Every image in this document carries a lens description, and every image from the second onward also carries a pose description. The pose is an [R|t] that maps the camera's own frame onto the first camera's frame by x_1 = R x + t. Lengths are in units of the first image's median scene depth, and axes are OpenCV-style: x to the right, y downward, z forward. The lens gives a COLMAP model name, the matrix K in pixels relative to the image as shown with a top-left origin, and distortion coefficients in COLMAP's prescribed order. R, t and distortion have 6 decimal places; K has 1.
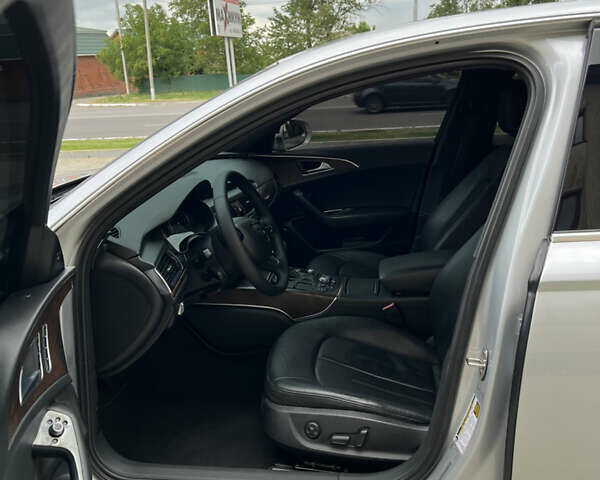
lens RADIAL K [[618.7, 0, 301.7], [0, 618.7, 241.7], [0, 0, 1]] dist [0.032353, 0.000000]
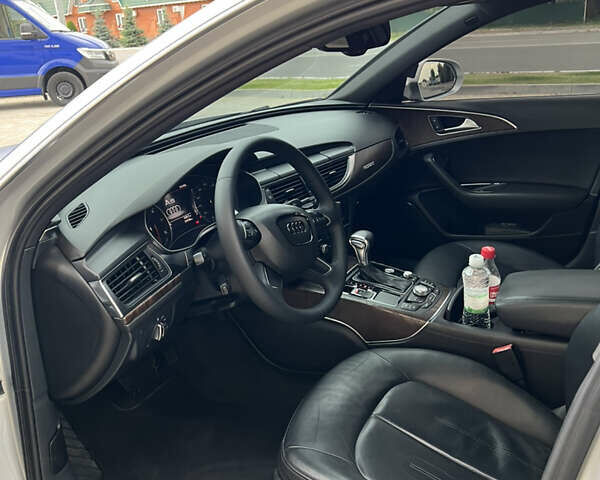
lens RADIAL K [[618.7, 0, 299.4], [0, 618.7, 240.7], [0, 0, 1]] dist [0.032353, 0.000000]
pose [[0.943640, 0.108085, -0.312829, 0.130743], [-0.078203, 0.991224, 0.106580, -0.065360], [0.321604, -0.076109, 0.943811, 0.301897]]
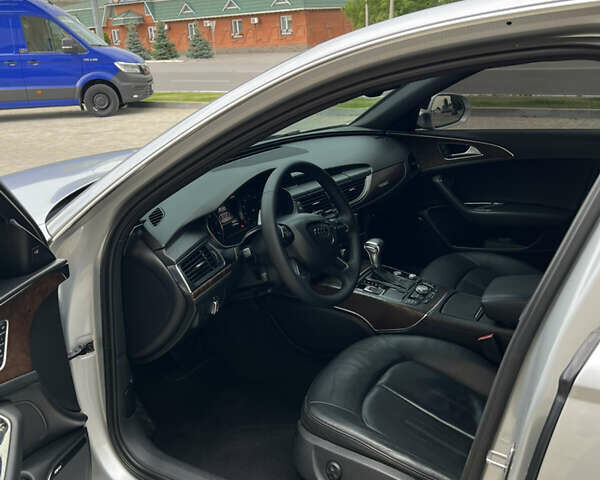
lens RADIAL K [[618.7, 0, 295.2], [0, 618.7, 234.2], [0, 0, 1]] dist [0.032353, 0.000000]
pose [[0.926122, 0.129800, -0.354188, 0.180493], [-0.108841, 0.990950, 0.078561, -0.068117], [0.361180, -0.034207, 0.931868, 0.141608]]
